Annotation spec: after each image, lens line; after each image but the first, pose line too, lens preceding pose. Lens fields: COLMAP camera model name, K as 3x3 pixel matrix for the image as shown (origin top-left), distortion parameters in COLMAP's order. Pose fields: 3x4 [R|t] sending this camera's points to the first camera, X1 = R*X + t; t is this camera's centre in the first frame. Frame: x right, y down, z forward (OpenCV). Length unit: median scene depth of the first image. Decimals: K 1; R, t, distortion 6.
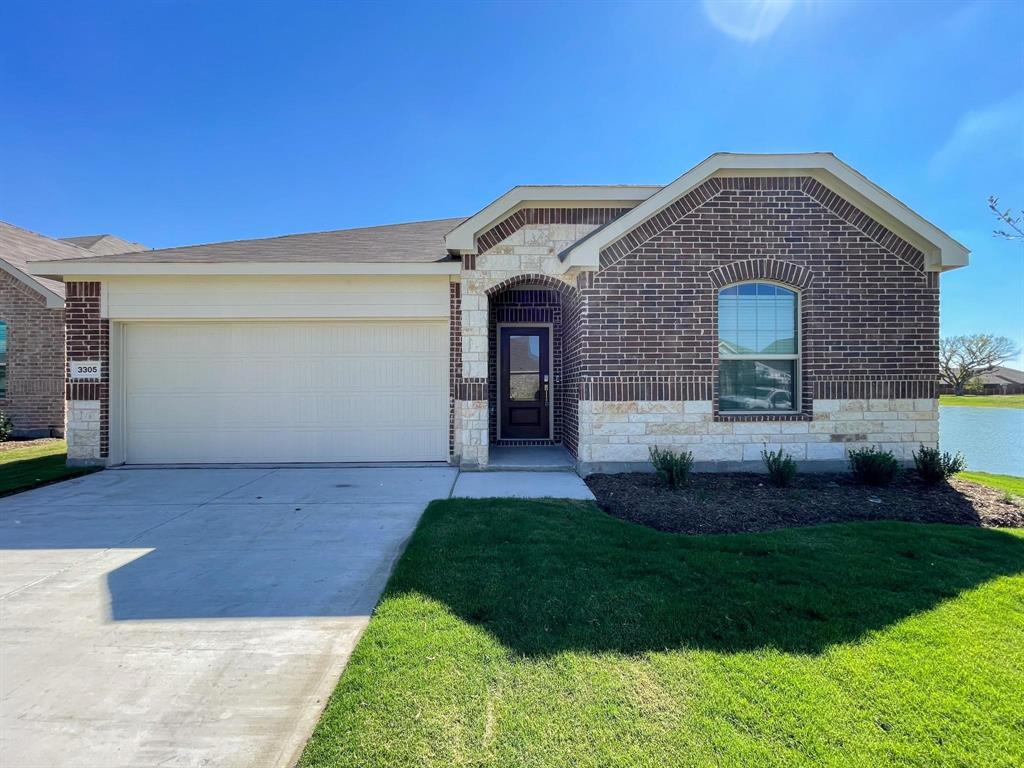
lens RADIAL K [[415.0, 0, 517.7], [0, 415.0, 384.5], [0, 0, 1]] dist [-0.001287, 0.001941]
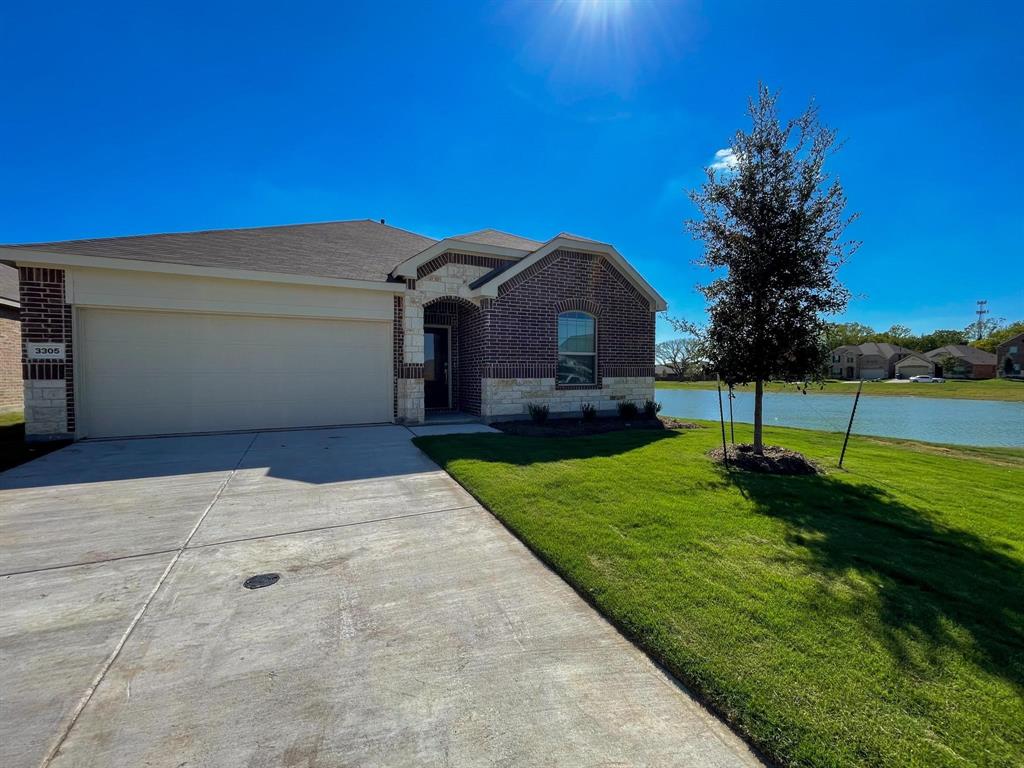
lens RADIAL K [[415.0, 0, 517.7], [0, 415.0, 380.9], [0, 0, 1]] dist [-0.001287, 0.001941]
pose [[0.905078, -0.005463, 0.425211, -0.401377], [-0.002193, 0.999844, 0.017515, 0.020170], [-0.425240, -0.016785, 0.904925, -0.493234]]
